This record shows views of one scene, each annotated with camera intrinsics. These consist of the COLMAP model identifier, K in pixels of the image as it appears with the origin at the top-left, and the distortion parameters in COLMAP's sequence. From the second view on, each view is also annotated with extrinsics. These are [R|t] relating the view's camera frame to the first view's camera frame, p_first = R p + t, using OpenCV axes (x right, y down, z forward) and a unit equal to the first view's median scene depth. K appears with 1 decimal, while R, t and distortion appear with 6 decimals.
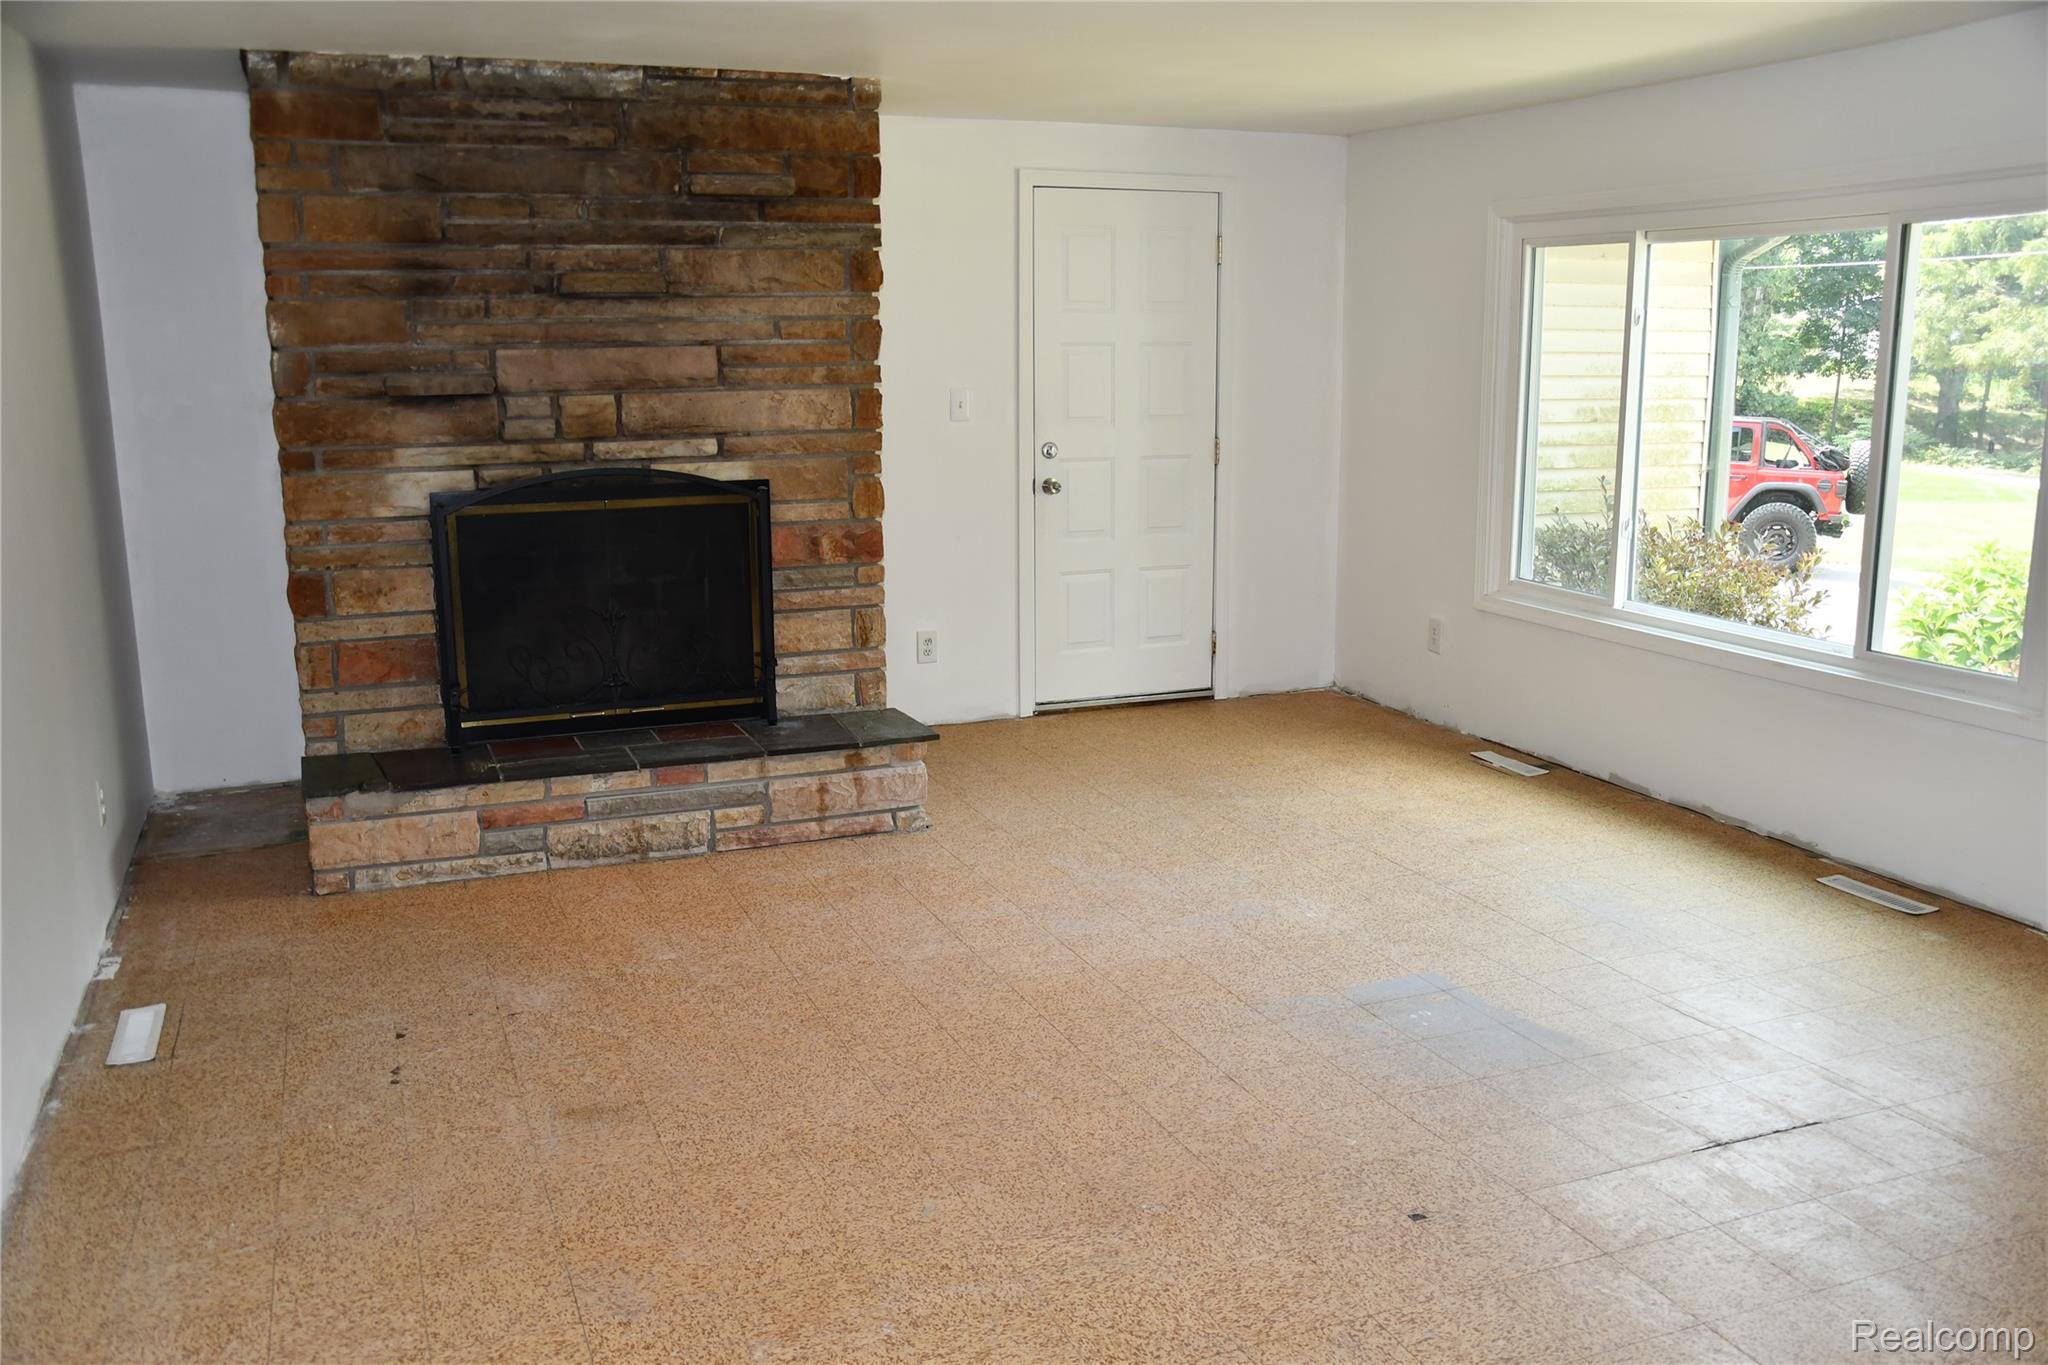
lens RADIAL K [[1756.1, 0, 1025.7], [0, 1756.1, 687.0], [0, 0, 1]] dist [-0.046516, 0.013912]
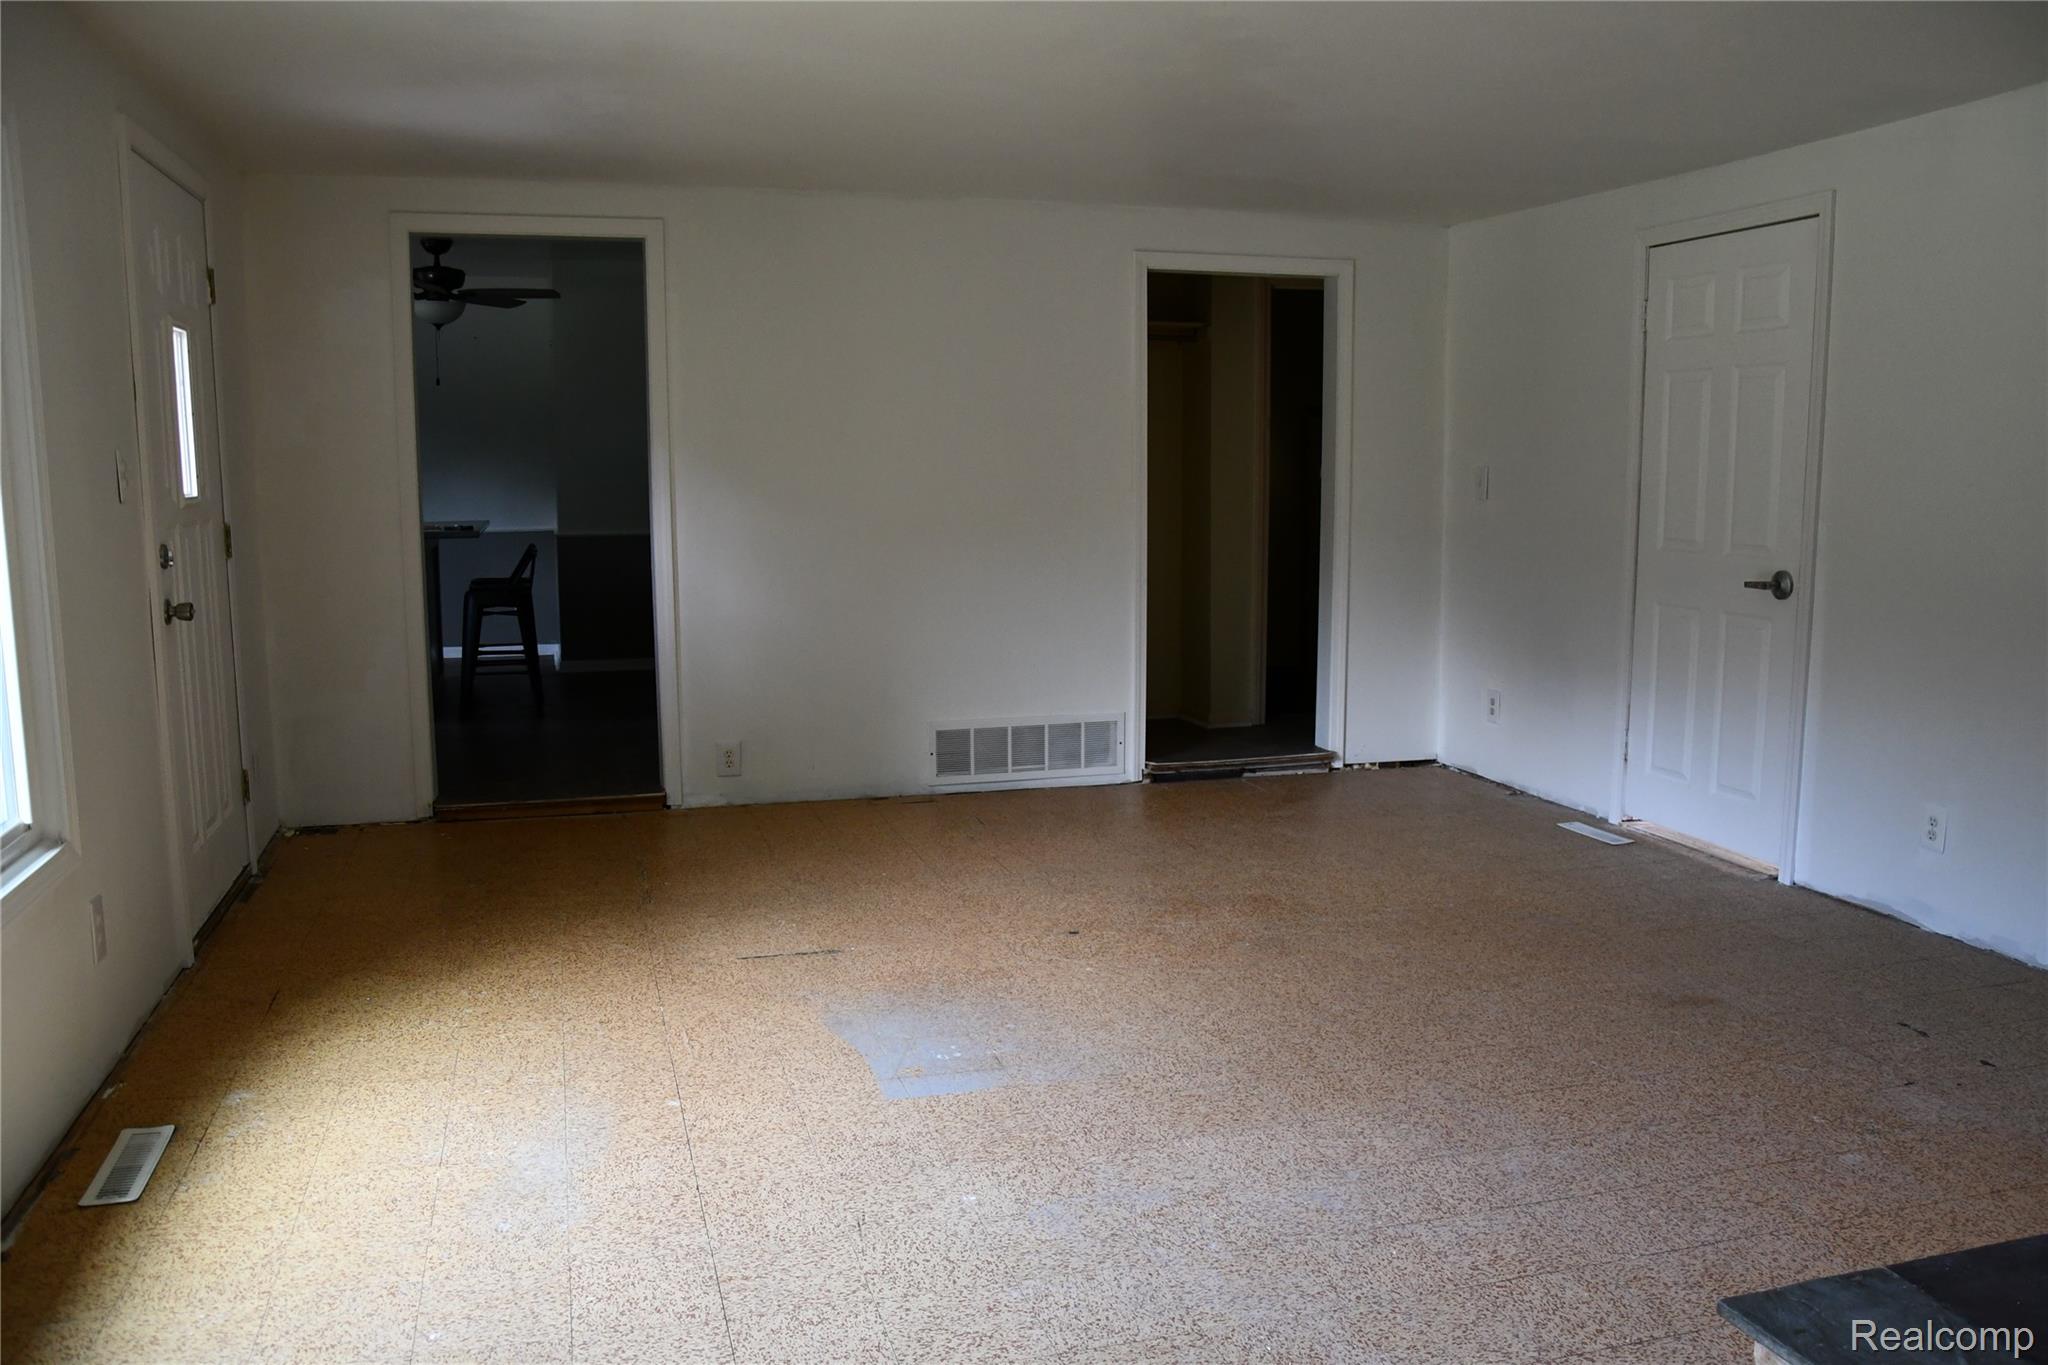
lens RADIAL K [[1626.7, 0, 1025.2], [0, 1626.7, 681.5], [0, 0, 1]] dist [-0.072488, -0.002346]
pose [[-0.995203, -0.010231, 0.097297, 0.091672], [0.021764, 0.946441, 0.322142, -0.280834], [-0.095381, 0.322715, -0.941678, 1.664211]]
